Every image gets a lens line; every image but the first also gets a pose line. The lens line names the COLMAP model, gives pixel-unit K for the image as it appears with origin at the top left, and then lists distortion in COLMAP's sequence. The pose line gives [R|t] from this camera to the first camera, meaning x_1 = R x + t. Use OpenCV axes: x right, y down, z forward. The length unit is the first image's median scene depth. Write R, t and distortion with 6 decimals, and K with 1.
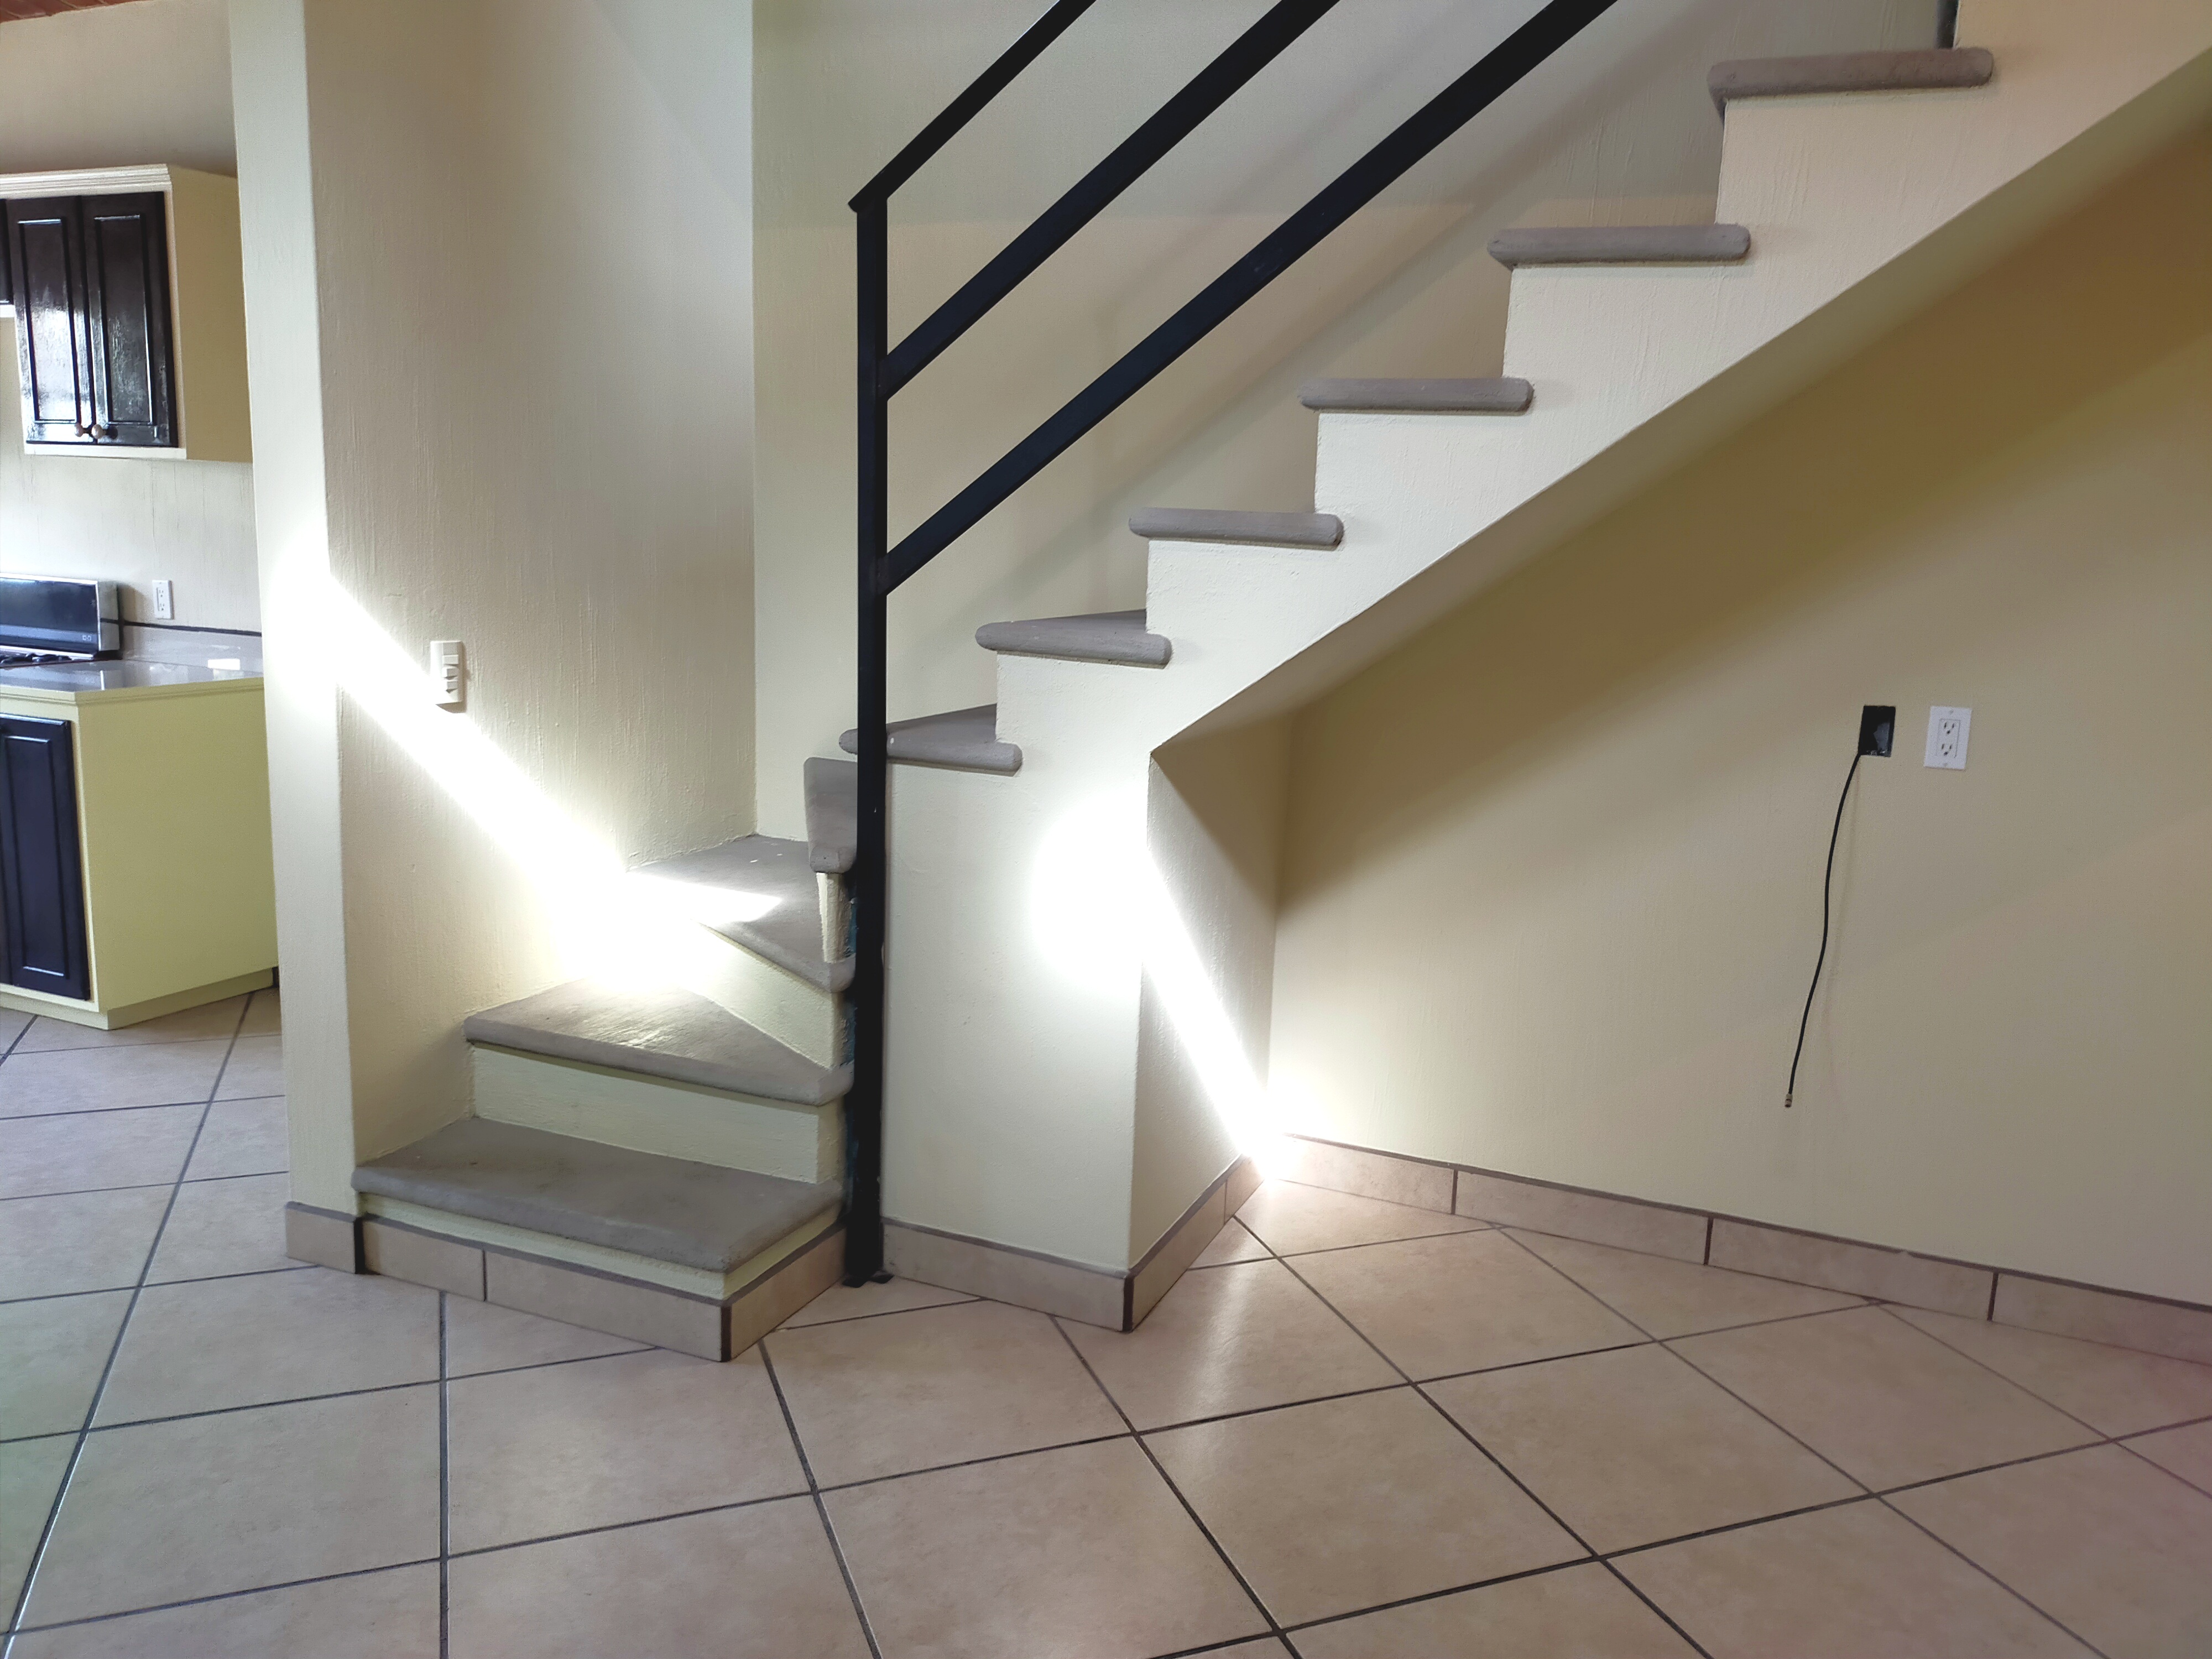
lens RADIAL K [[1681.0, 0, 1100.2], [0, 1681.0, 814.8], [0, 0, 1]] dist [0.067947, -0.090293]
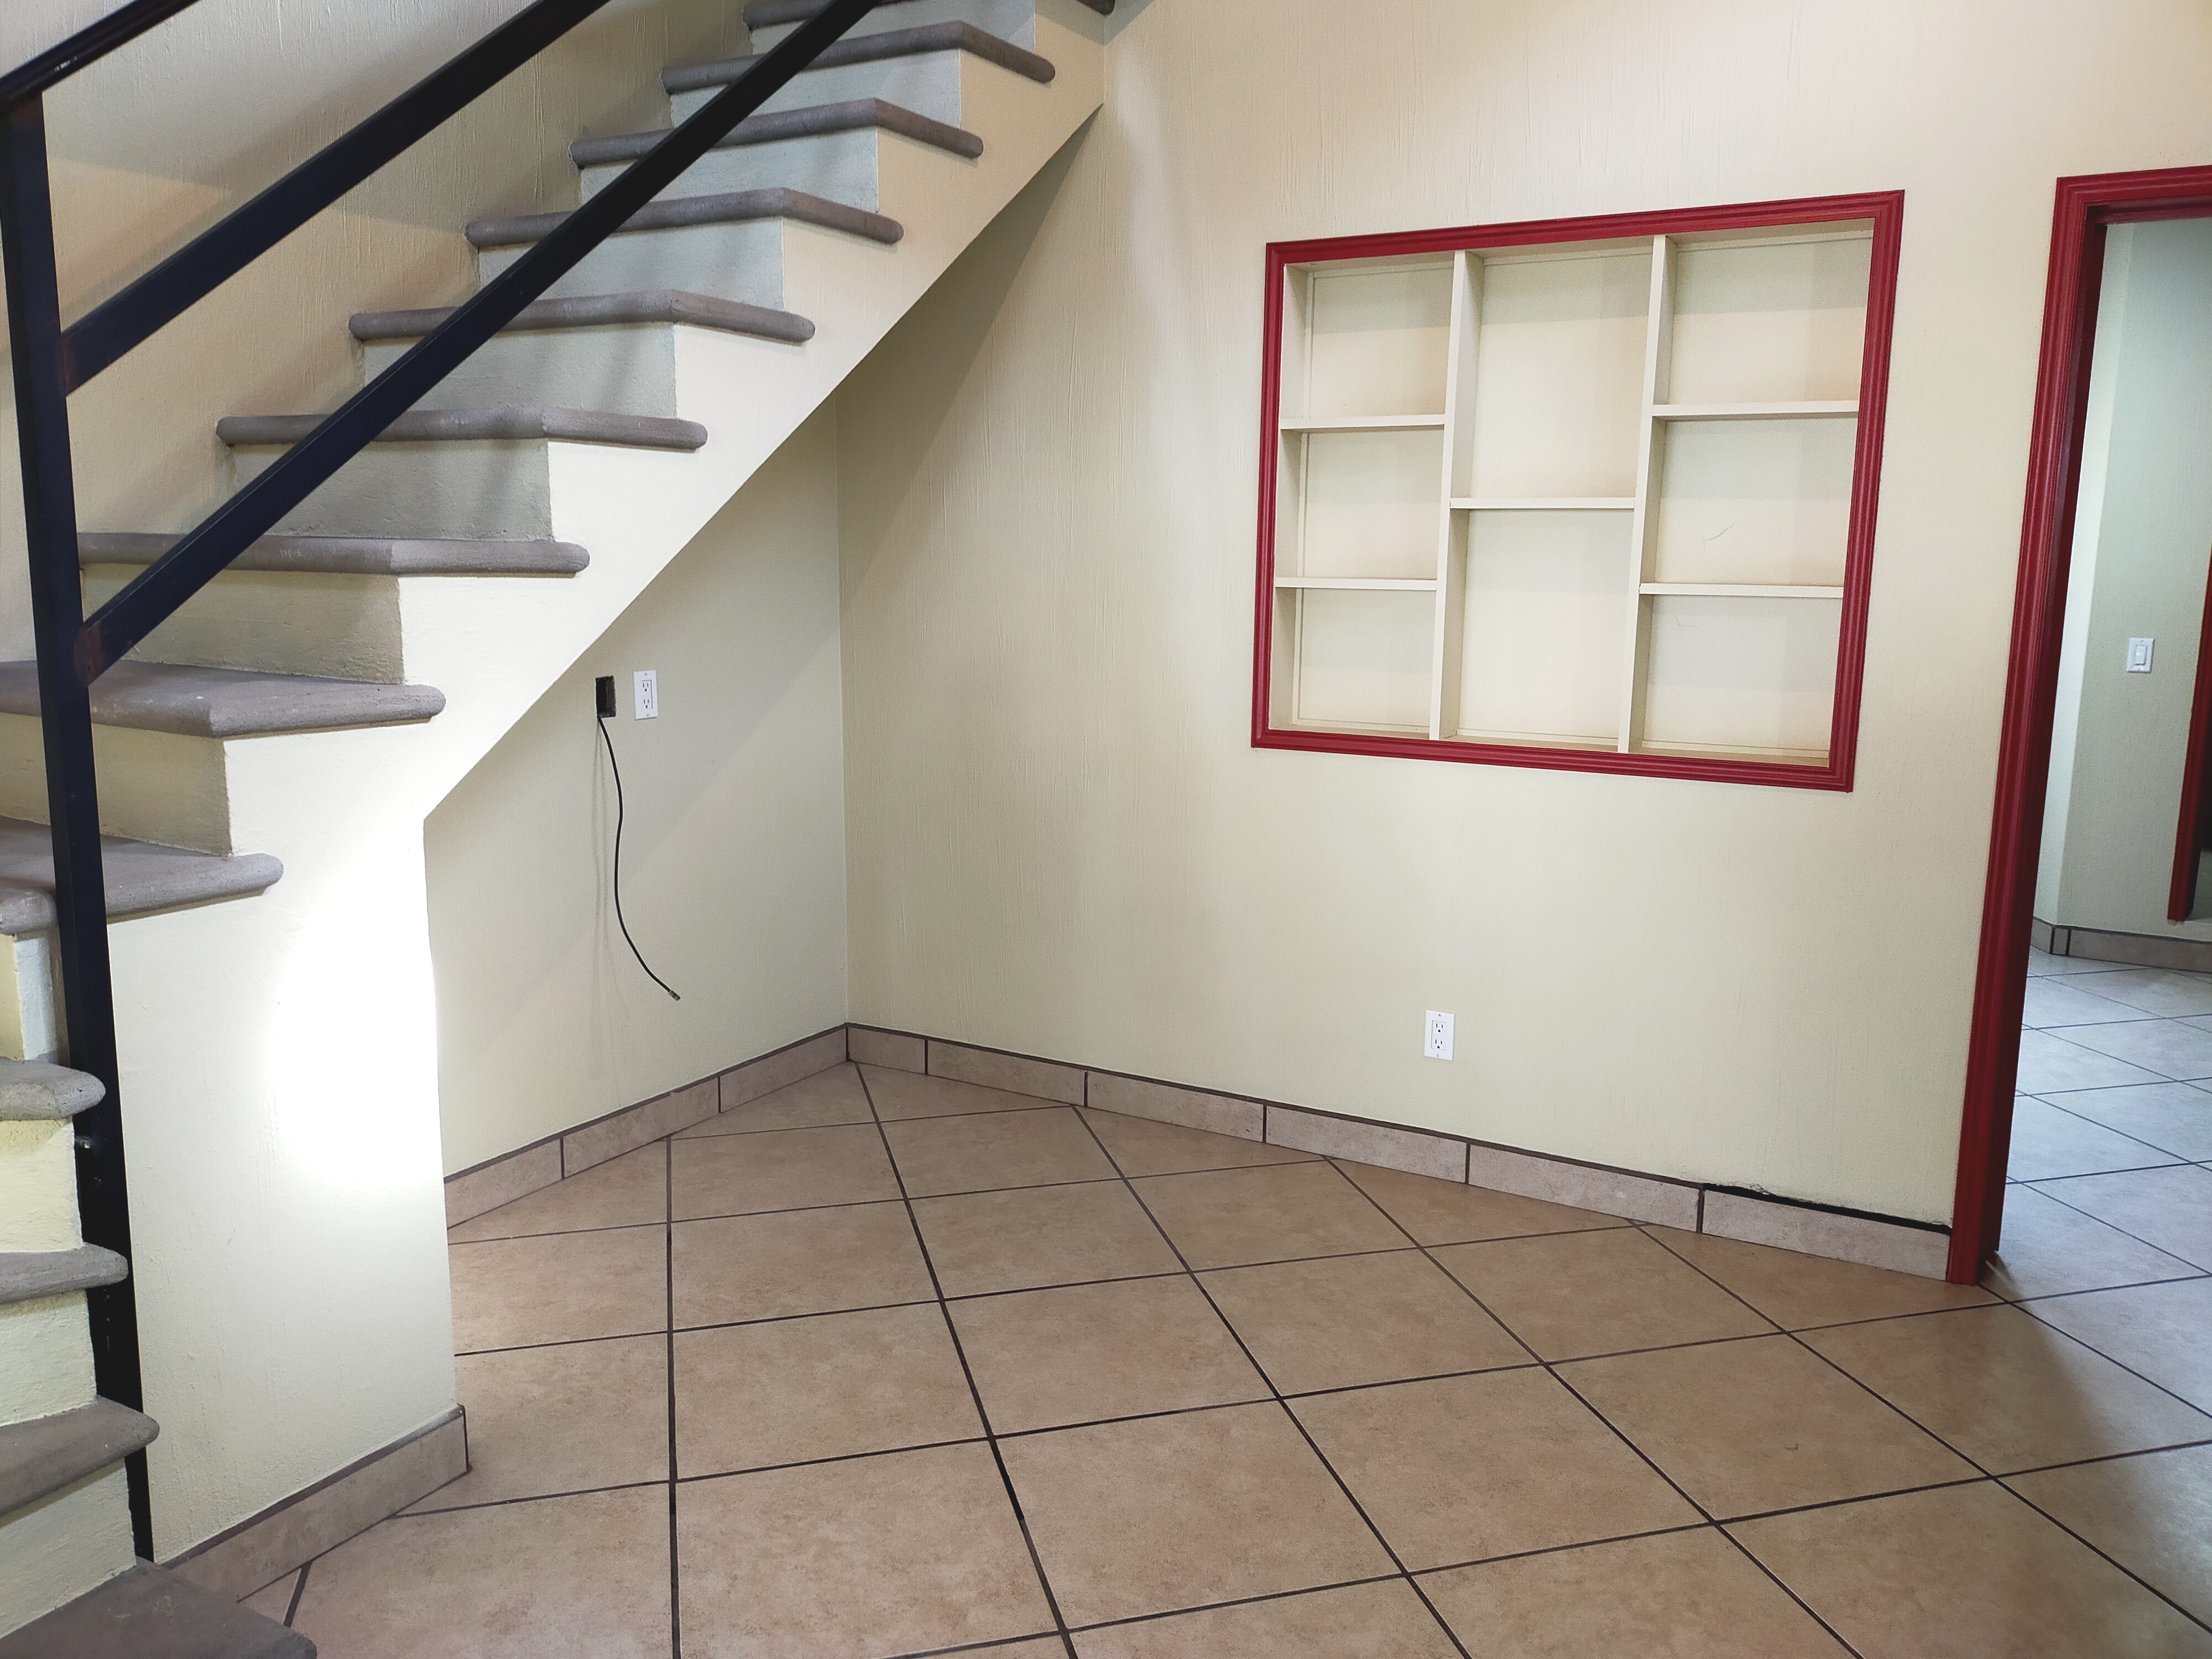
lens RADIAL K [[1681.0, 0, 1087.1], [0, 1681.0, 813.1], [0, 0, 1]] dist [0.067947, -0.090293]
pose [[0.114625, -0.197678, 0.973542, -0.585425], [0.174630, 0.968750, 0.176145, -0.100081], [-0.977939, 0.149819, 0.145563, 0.394292]]
